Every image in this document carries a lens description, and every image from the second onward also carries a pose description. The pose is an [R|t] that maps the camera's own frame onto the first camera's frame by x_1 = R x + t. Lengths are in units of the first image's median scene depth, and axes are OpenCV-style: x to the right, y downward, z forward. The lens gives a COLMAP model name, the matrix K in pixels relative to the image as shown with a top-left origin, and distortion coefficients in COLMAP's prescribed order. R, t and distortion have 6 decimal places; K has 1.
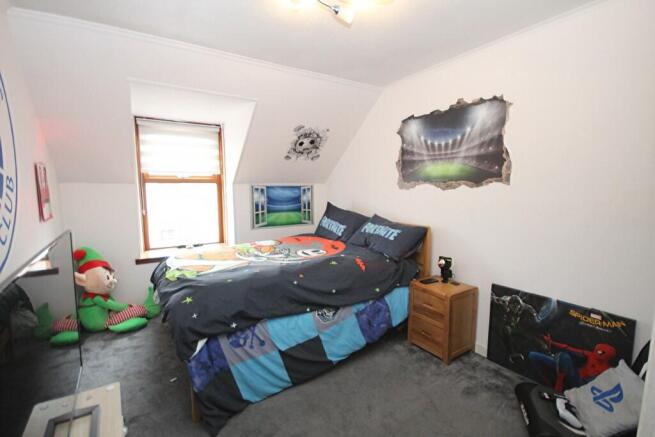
lens RADIAL K [[303.4, 0, 331.5], [0, 303.4, 219.3], [0, 0, 1]] dist [-0.005855, -0.000845]
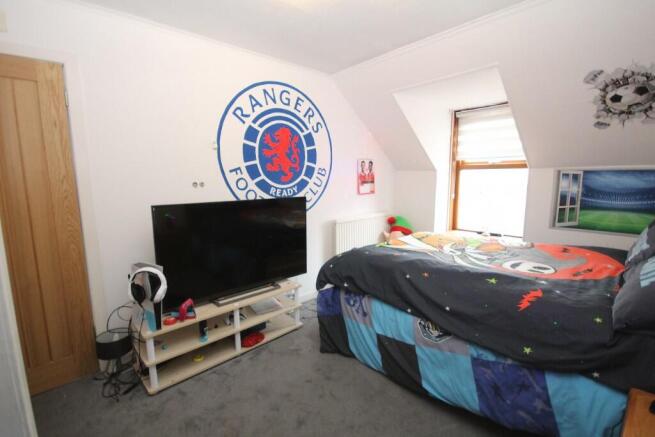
lens RADIAL K [[303.4, 0, 331.9], [0, 303.4, 218.2], [0, 0, 1]] dist [-0.005855, -0.000845]
pose [[0.157508, 0.134470, -0.978320, 0.455062], [-0.098193, 0.987909, 0.119979, -0.033341], [0.982624, 0.077166, 0.168807, 0.387354]]
